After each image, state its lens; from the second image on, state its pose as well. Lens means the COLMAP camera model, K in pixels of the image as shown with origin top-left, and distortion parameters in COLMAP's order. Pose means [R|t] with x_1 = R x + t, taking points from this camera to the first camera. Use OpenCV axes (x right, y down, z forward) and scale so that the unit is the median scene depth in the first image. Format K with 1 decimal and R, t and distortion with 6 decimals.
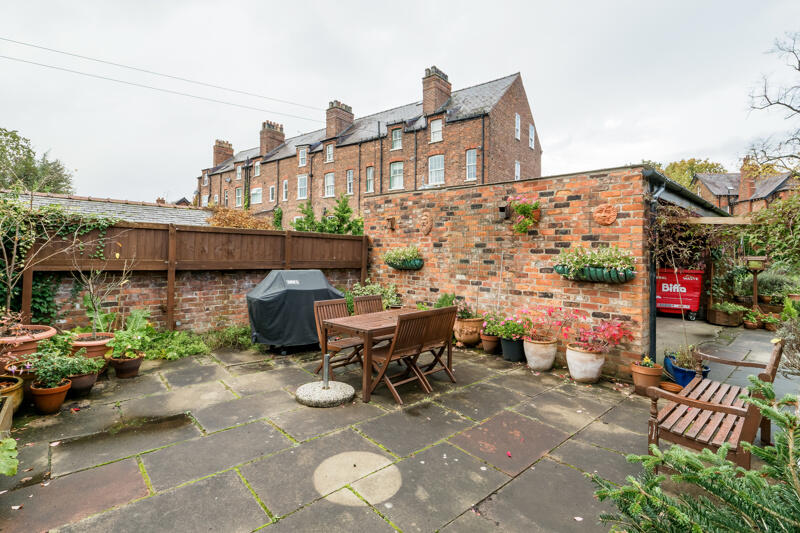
lens RADIAL K [[377.3, 0, 390.5], [0, 377.3, 249.9], [0, 0, 1]] dist [-0.001022, -0.000781]
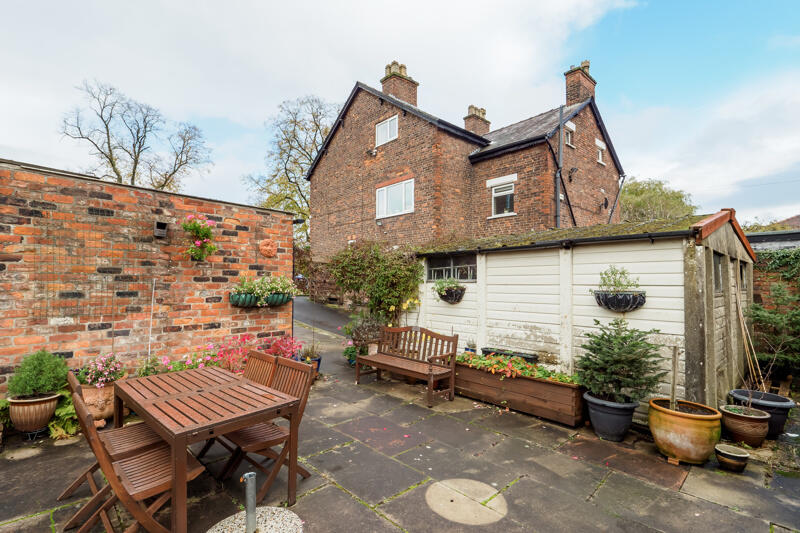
lens RADIAL K [[365.3, 0, 399.6], [0, 365.3, 271.1], [0, 0, 1]] dist [0.001806, 0.000109]
pose [[-0.052115, 0.009512, 0.998596, -0.529596], [-0.020885, 0.999726, -0.010612, -0.017136], [-0.998423, -0.021409, -0.051902, 0.591616]]
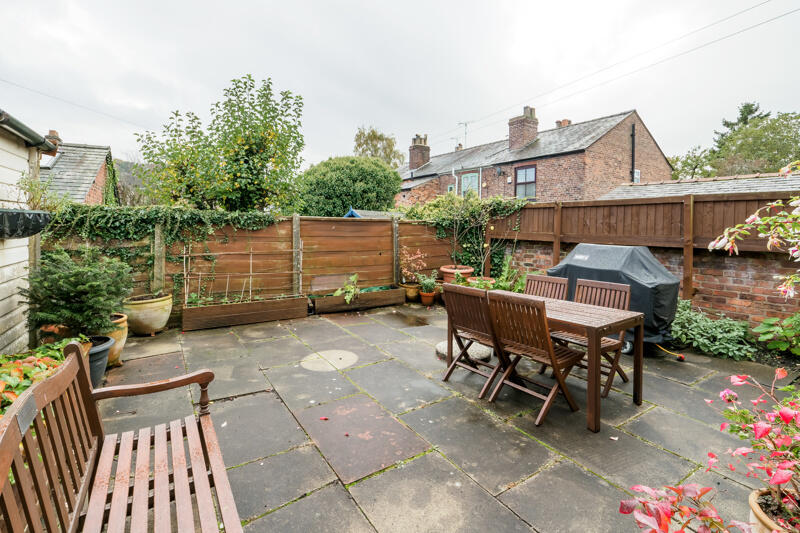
lens RADIAL K [[365.3, 0, 399.6], [0, 365.3, 271.1], [0, 0, 1]] dist [0.001806, 0.000109]
pose [[-0.139085, 0.097446, -0.985474, 0.629638], [-0.009299, 0.994974, 0.099698, 0.036994], [0.990237, 0.023030, -0.137480, 0.701574]]
